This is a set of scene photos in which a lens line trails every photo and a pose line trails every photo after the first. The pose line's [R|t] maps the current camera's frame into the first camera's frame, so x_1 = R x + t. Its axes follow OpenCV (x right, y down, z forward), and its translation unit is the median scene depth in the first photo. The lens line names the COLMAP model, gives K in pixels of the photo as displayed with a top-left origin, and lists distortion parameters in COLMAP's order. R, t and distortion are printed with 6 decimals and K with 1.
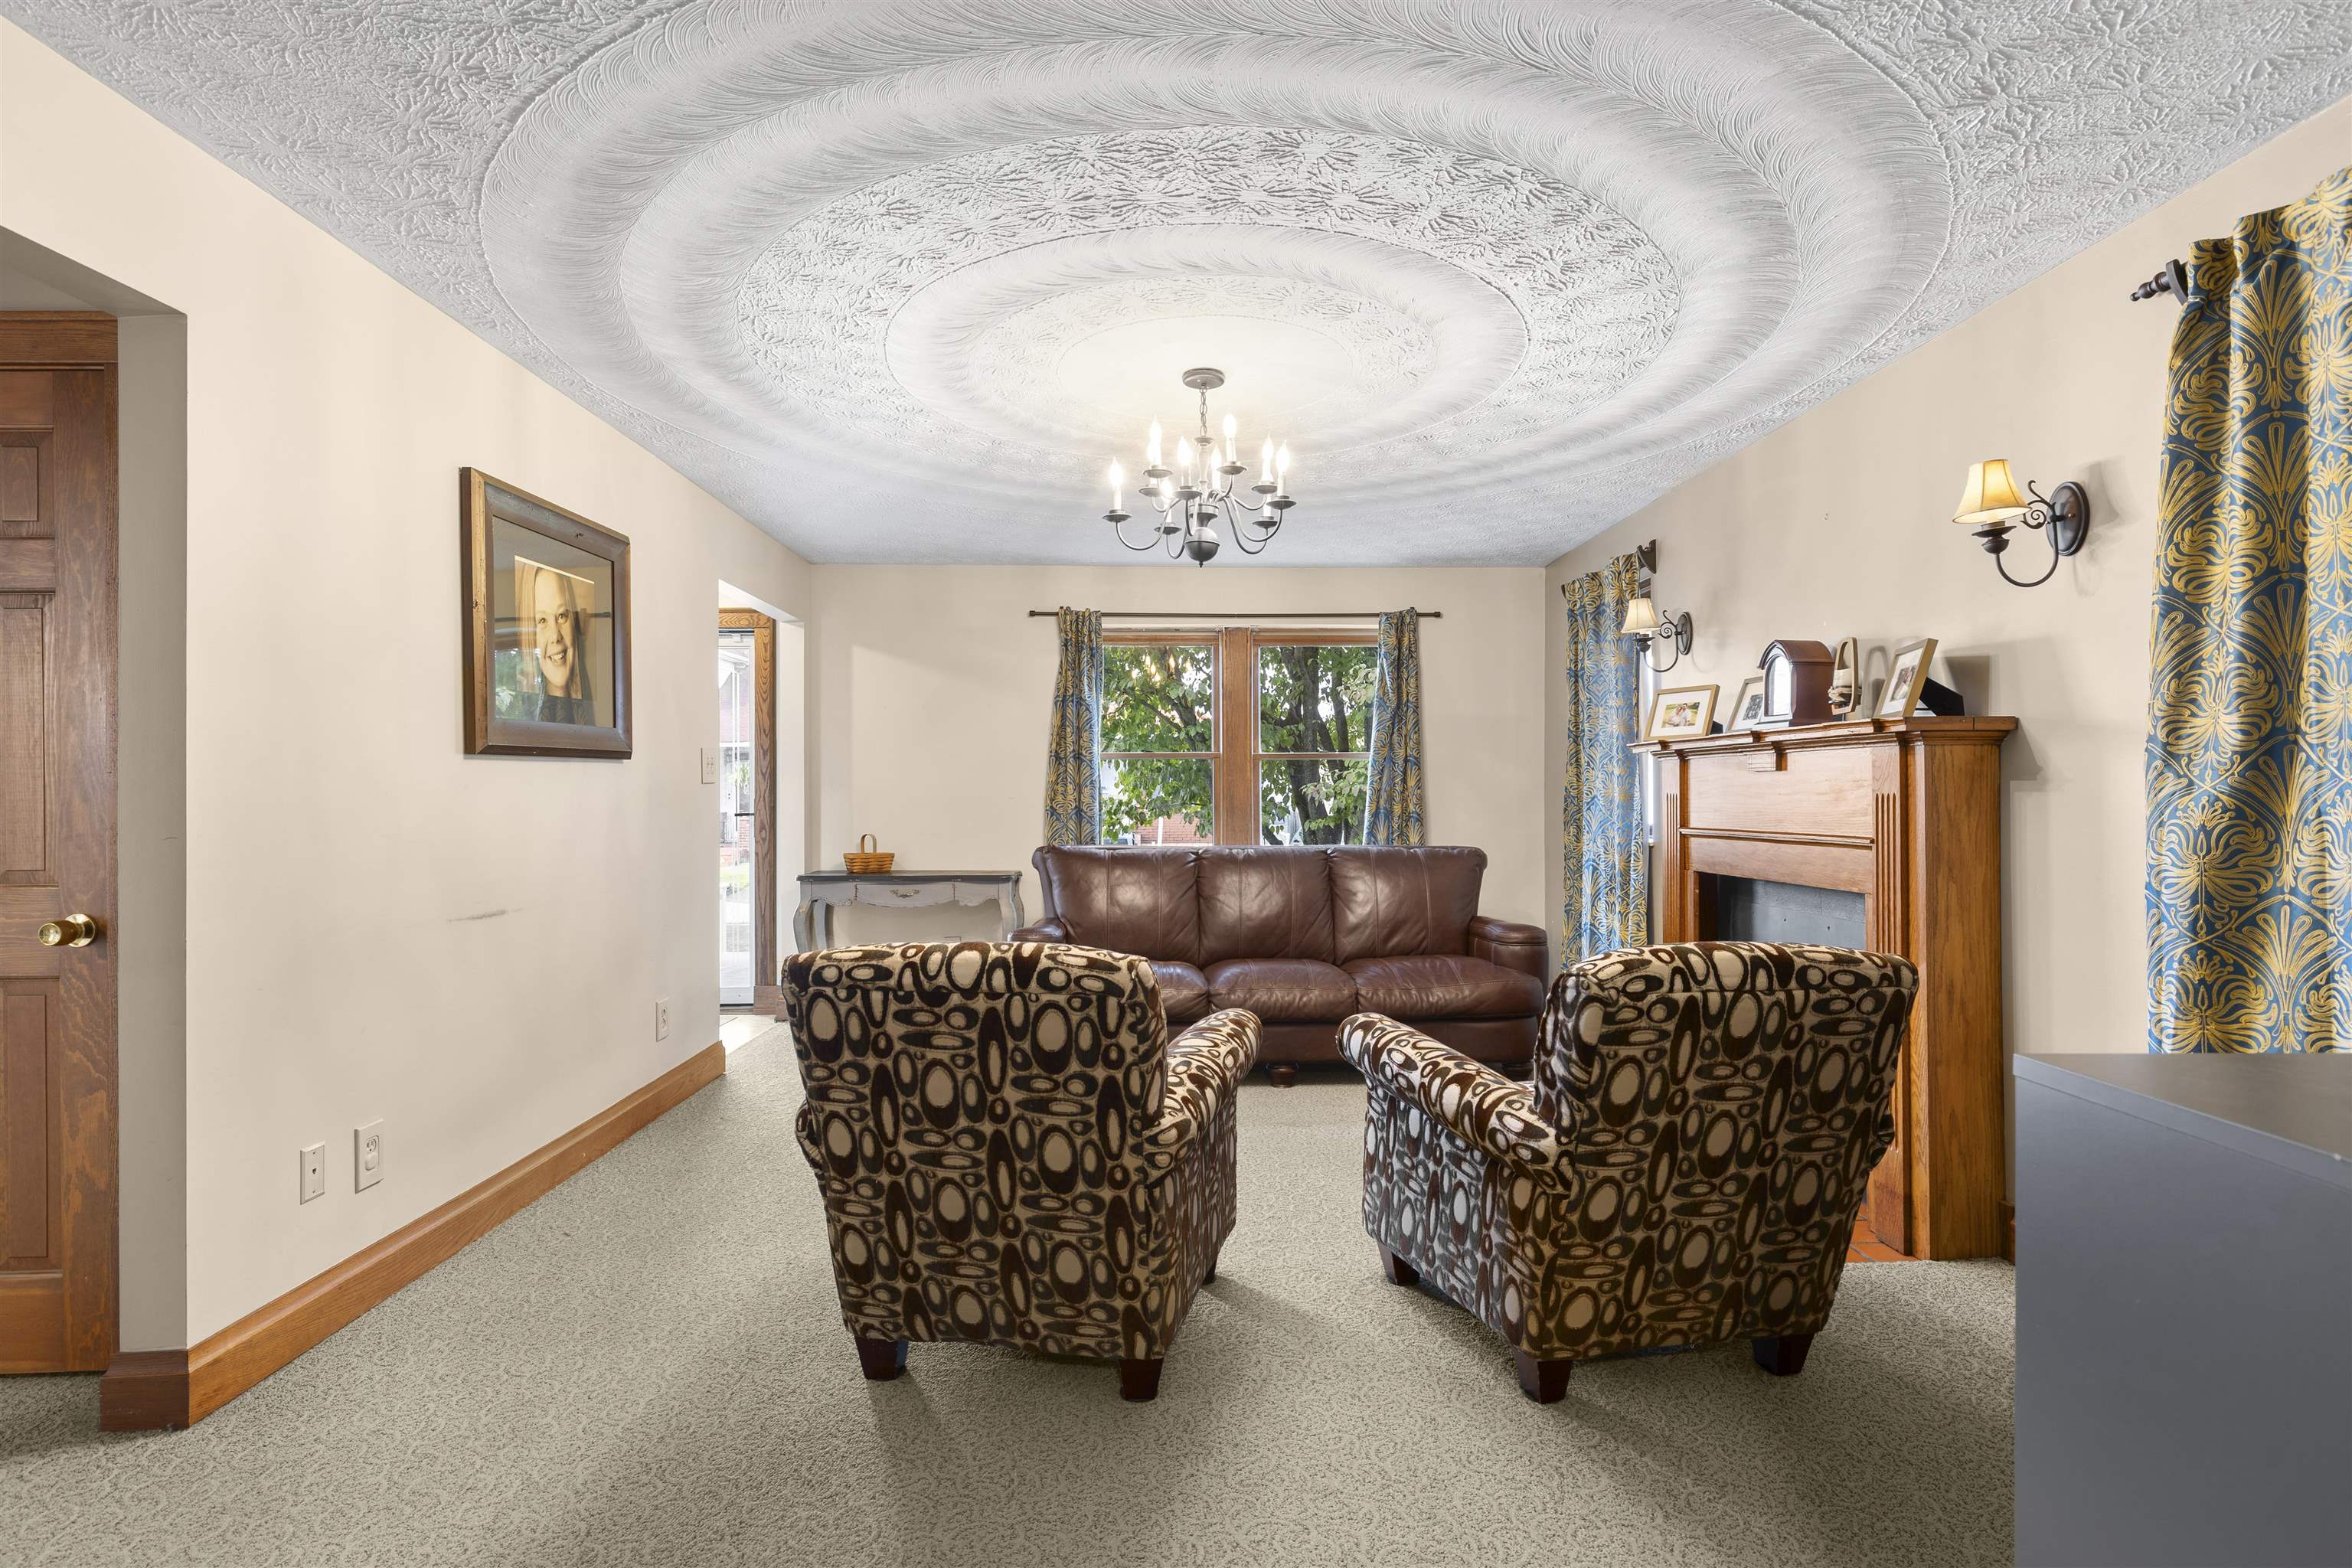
lens RADIAL K [[1215.9, 0, 1176.0], [0, 1215.9, 784.0], [0, 0, 1]] dist [0.001692, 0.000114]
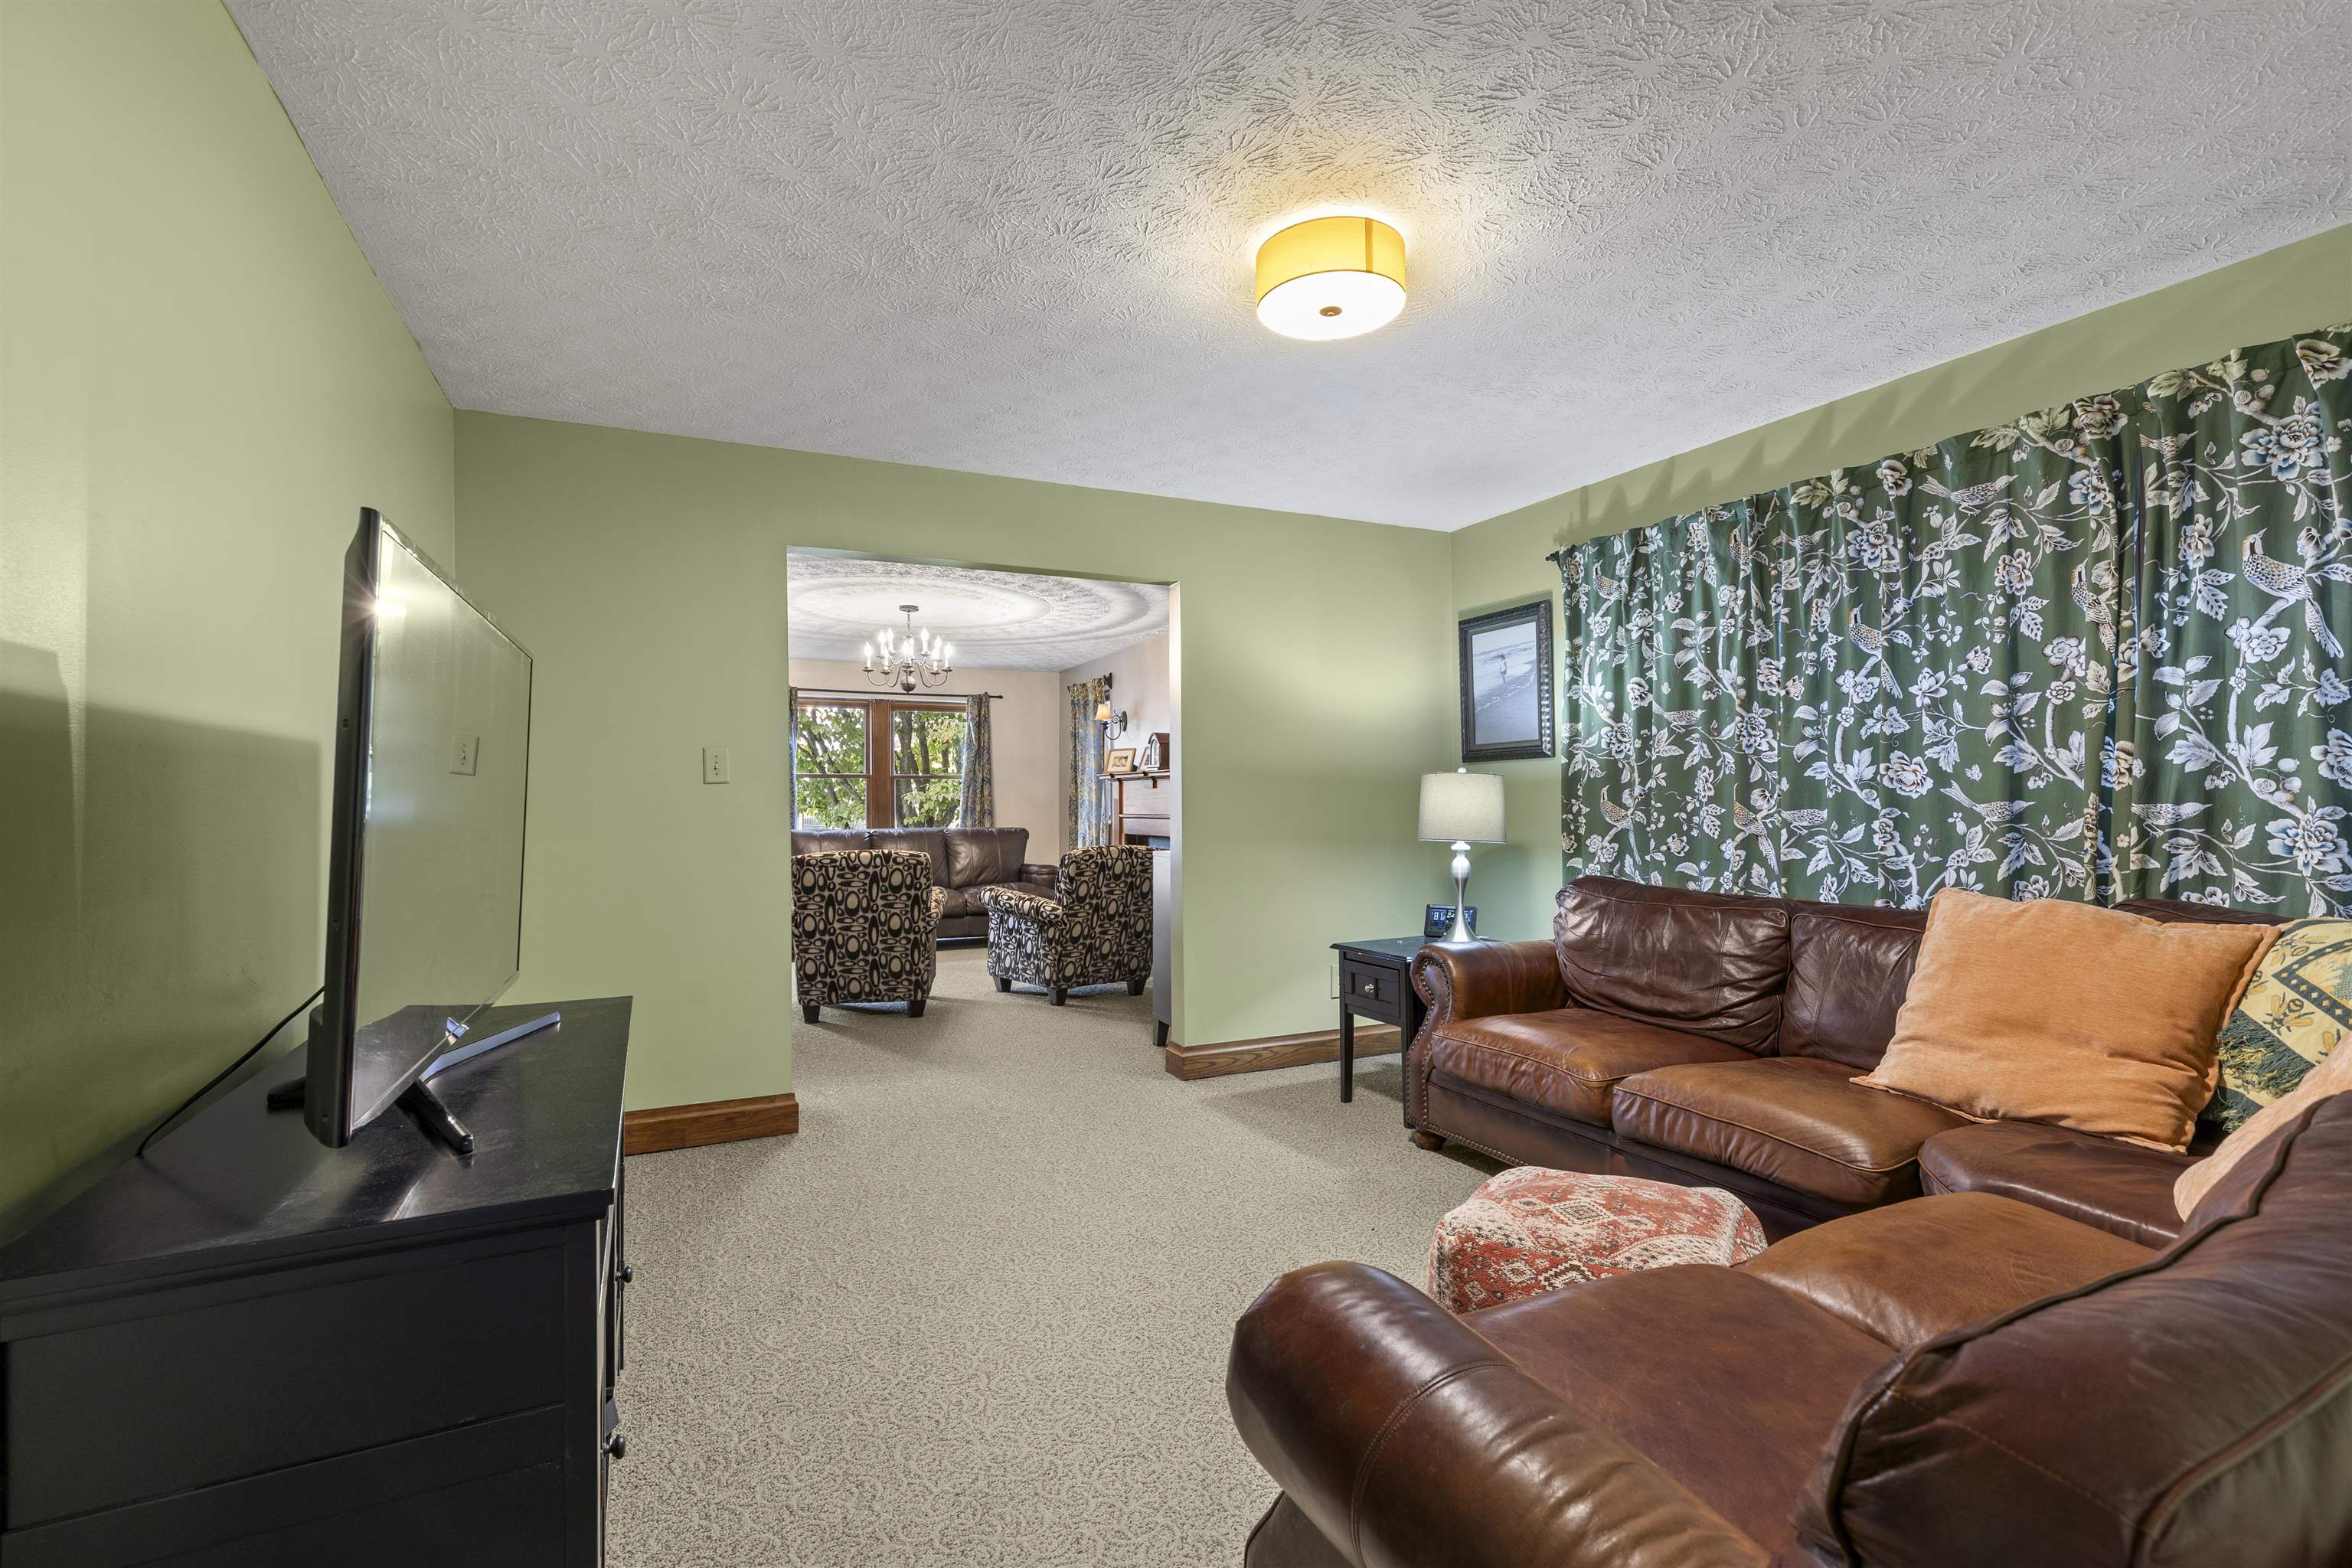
lens RADIAL K [[1056.2, 0, 1193.0], [0, 1056.2, 787.3], [0, 0, 1]] dist [0.004188, -0.000607]
pose [[0.912816, 0.003193, 0.408359, -0.251542], [-0.001218, 0.999986, -0.005098, -0.002359], [-0.408370, 0.004156, 0.912807, -0.830513]]
